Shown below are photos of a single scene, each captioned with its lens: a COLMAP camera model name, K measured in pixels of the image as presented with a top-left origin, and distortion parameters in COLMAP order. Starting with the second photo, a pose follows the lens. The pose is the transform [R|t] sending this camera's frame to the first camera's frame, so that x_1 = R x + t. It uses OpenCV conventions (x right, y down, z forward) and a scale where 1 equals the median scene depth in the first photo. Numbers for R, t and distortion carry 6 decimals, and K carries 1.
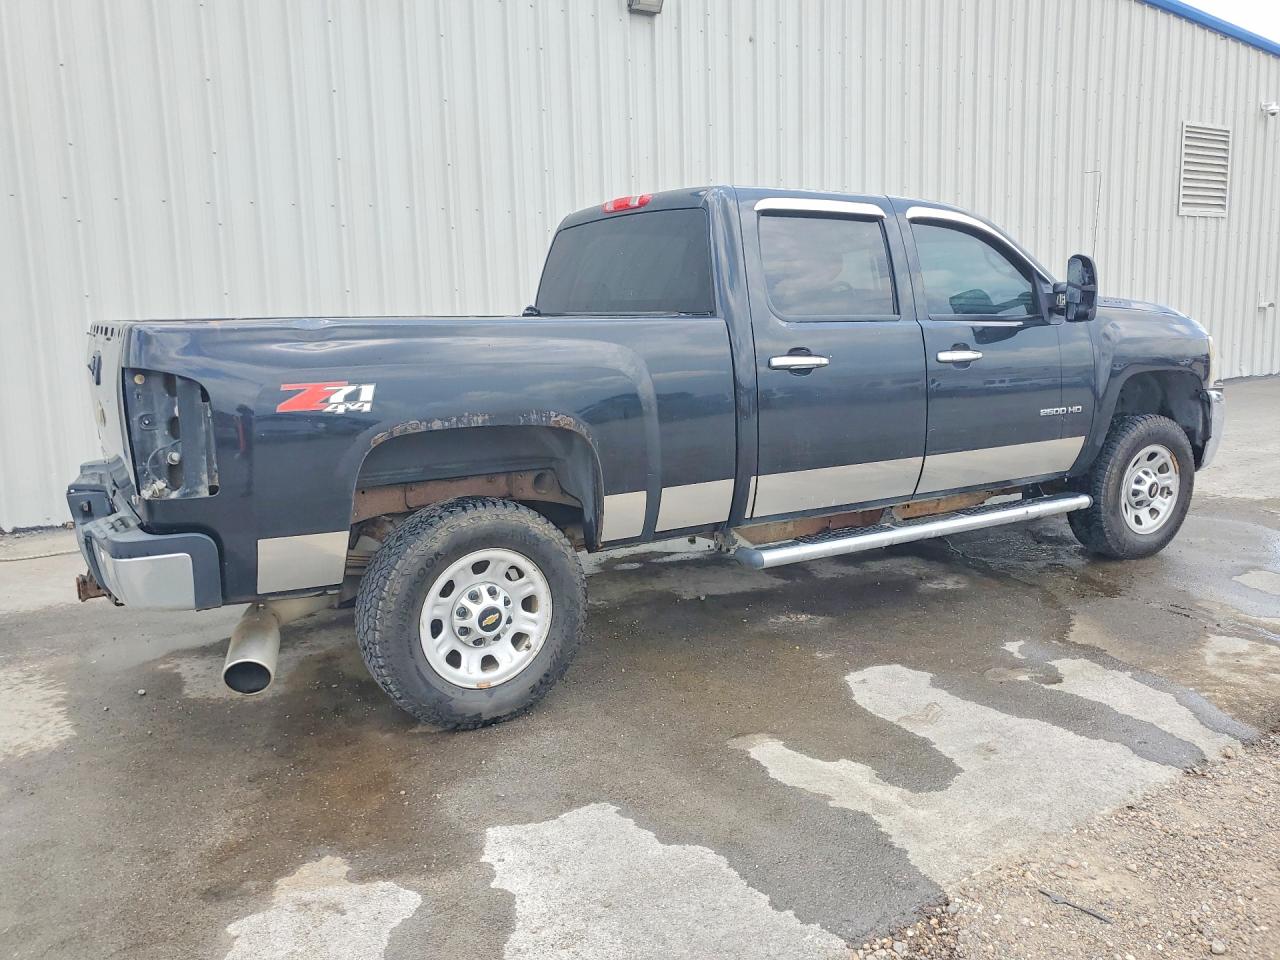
lens RADIAL K [[1014.8, 0, 617.1], [0, 1014.8, 483.0], [0, 0, 1]] dist [0.022664, -0.003518]
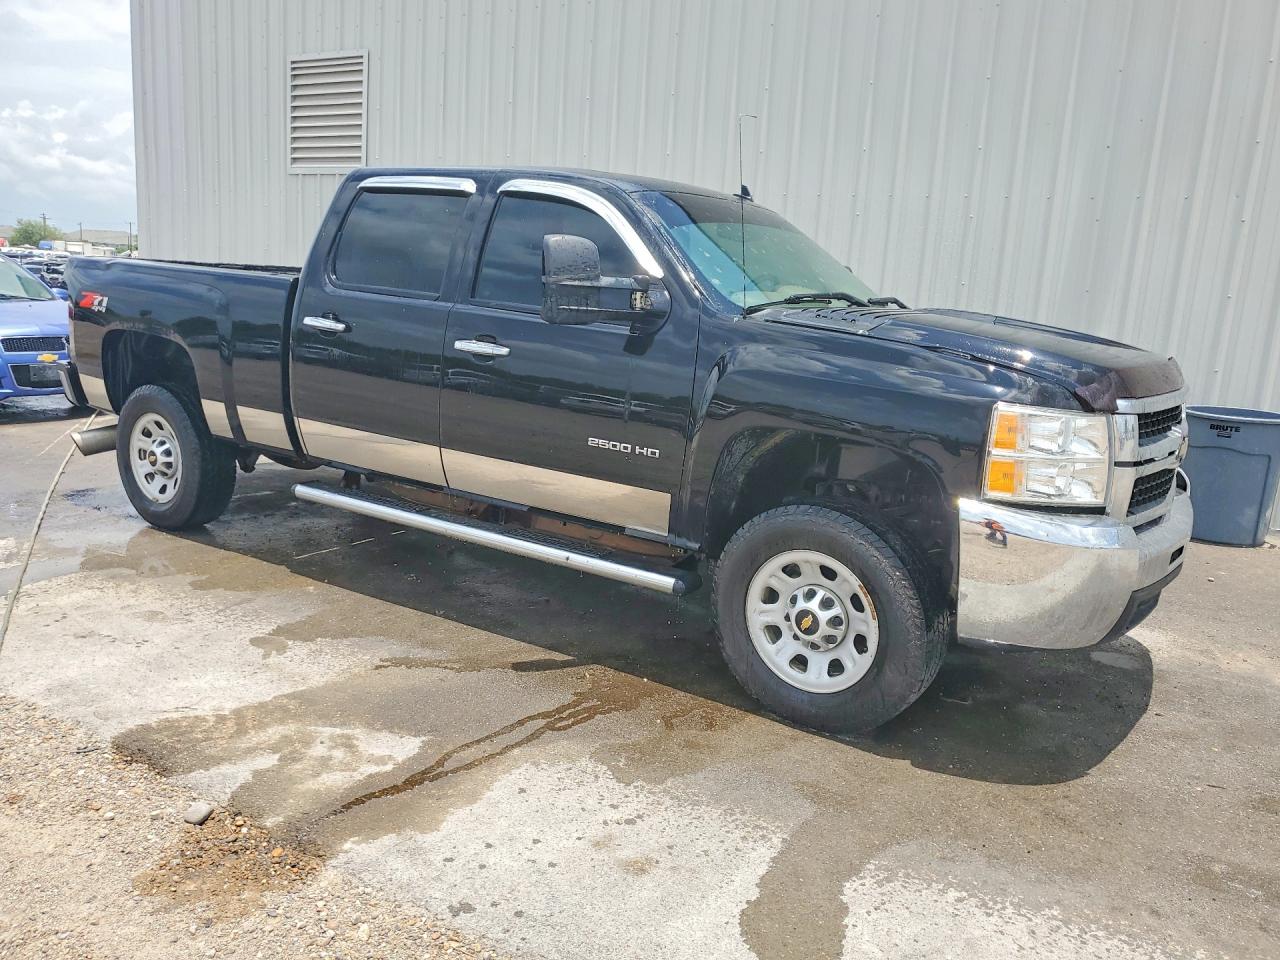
lens RADIAL K [[1014.8, 0, 617.1], [0, 1014.8, 483.0], [0, 0, 1]] dist [0.022664, -0.003518]
pose [[0.409558, 0.234101, -0.881736, 1.316866], [-0.219599, 0.963394, 0.153779, -0.191489], [0.885459, 0.130647, 0.445974, 0.793119]]
